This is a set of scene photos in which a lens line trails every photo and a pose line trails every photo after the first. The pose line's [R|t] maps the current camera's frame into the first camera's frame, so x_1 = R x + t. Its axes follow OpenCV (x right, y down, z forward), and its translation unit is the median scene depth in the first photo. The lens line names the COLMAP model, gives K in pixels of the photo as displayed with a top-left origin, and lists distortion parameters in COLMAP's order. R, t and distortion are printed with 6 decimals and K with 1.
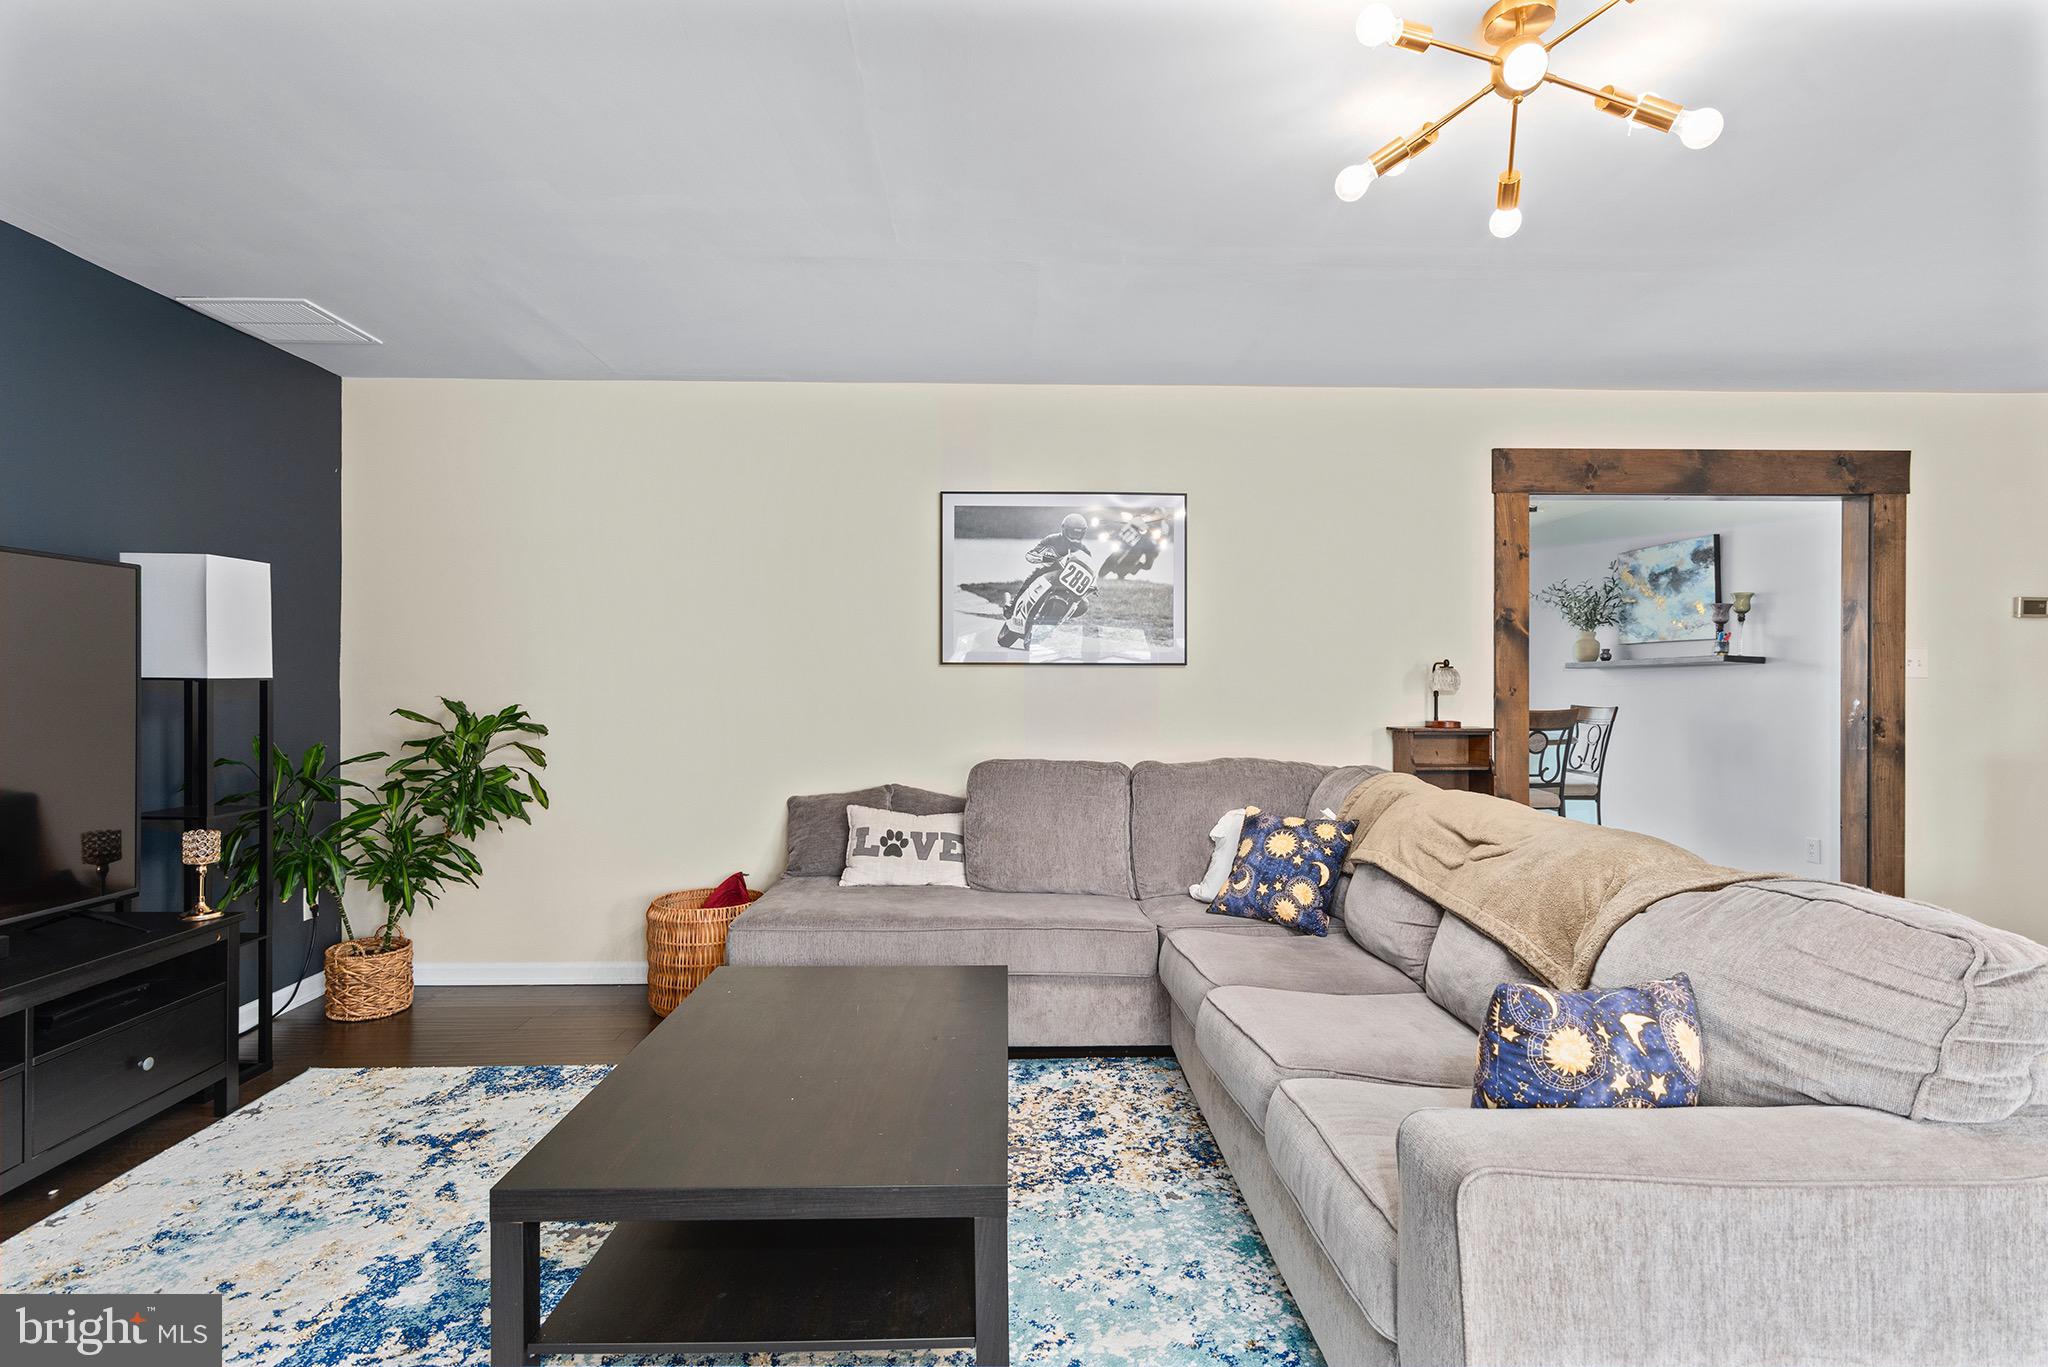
lens RADIAL K [[1011.3, 0, 1027.4], [0, 1011.3, 682.3], [0, 0, 1]] dist [0.003964, -0.000598]
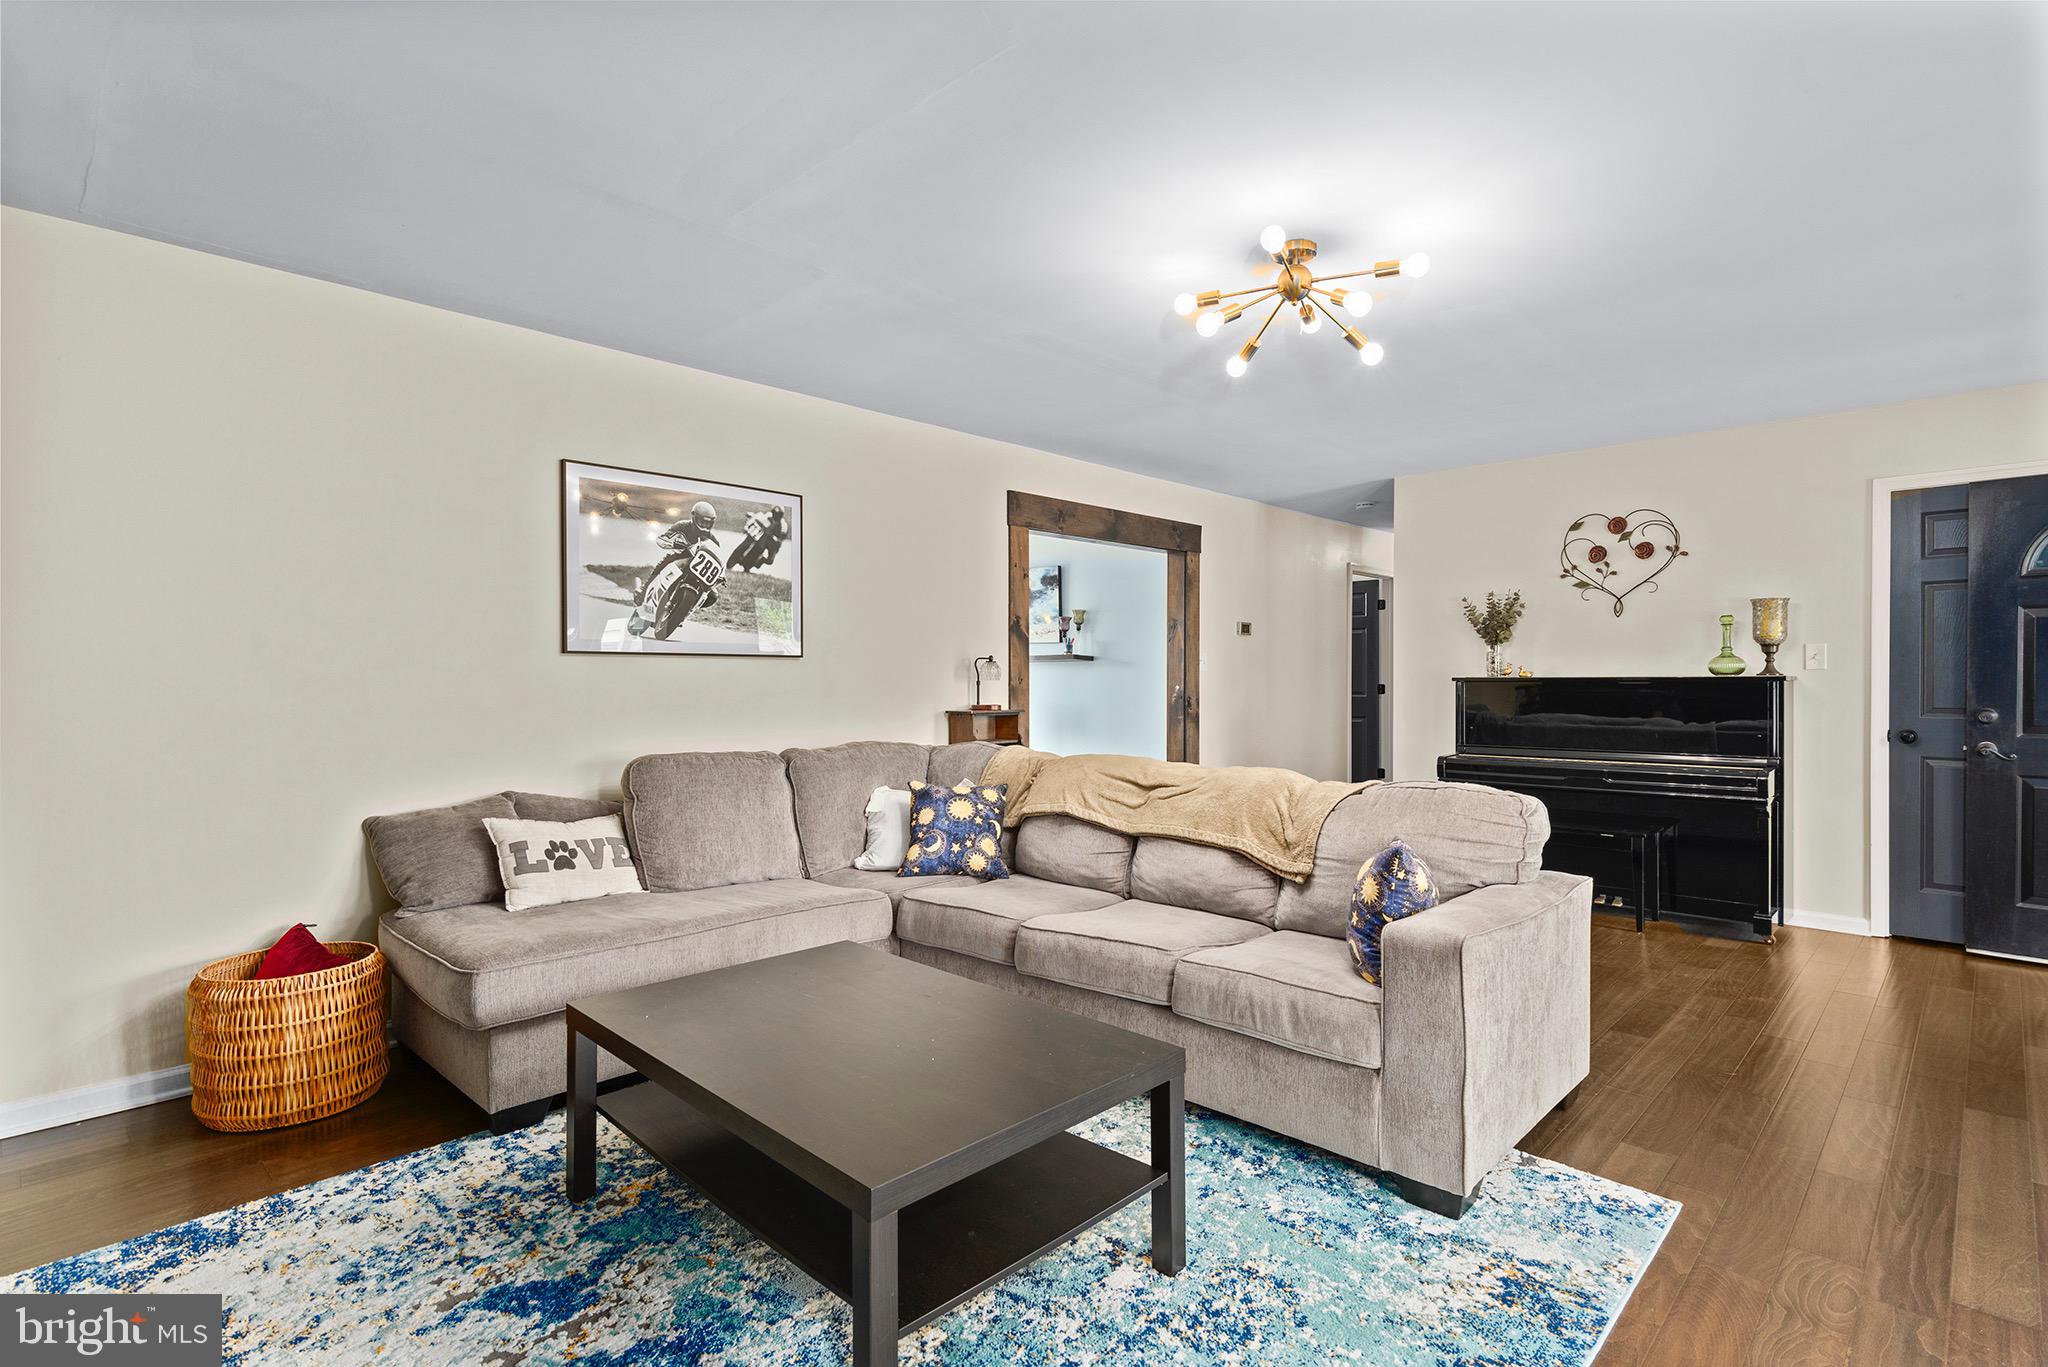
lens RADIAL K [[1011.3, 0, 1028.4], [0, 1011.3, 679.0], [0, 0, 1]] dist [0.003964, -0.000598]
pose [[0.713879, -0.002610, 0.700264, -0.419778], [0.000663, 0.999995, 0.003052, 0.002812], [-0.700268, -0.001714, 0.713878, 0.076787]]
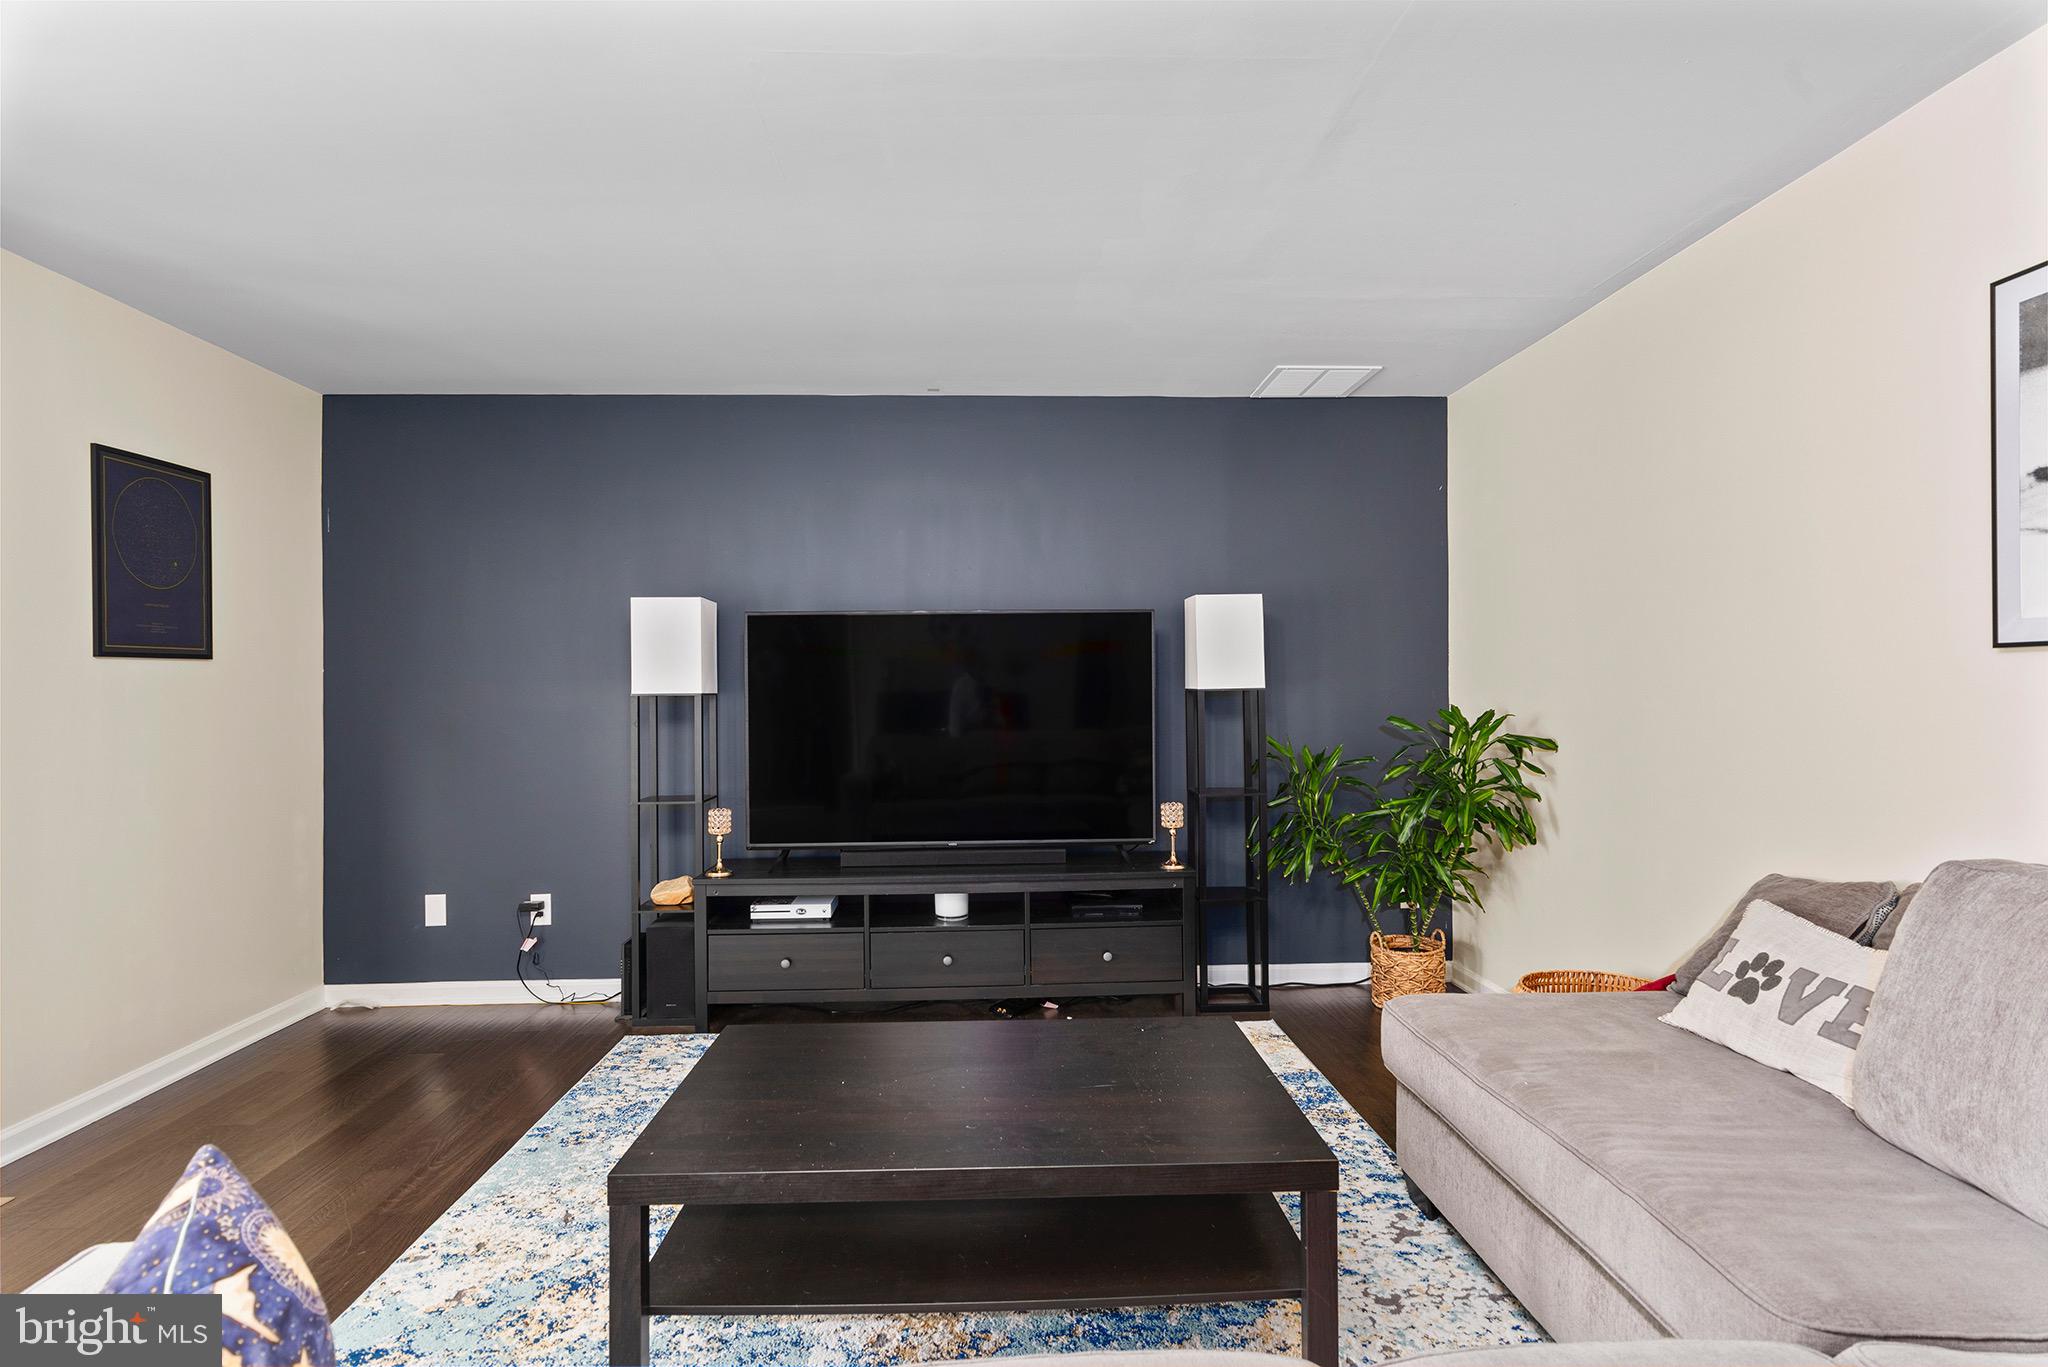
lens RADIAL K [[1053.1, 0, 1007.7], [0, 1053.1, 684.6], [0, 0, 1]] dist [-0.002785, 0.000215]
pose [[0.011420, -0.008065, -0.999902, 0.402461], [0.008466, 0.999932, -0.007968, -0.000342], [0.999899, -0.008374, 0.011488, 0.534394]]
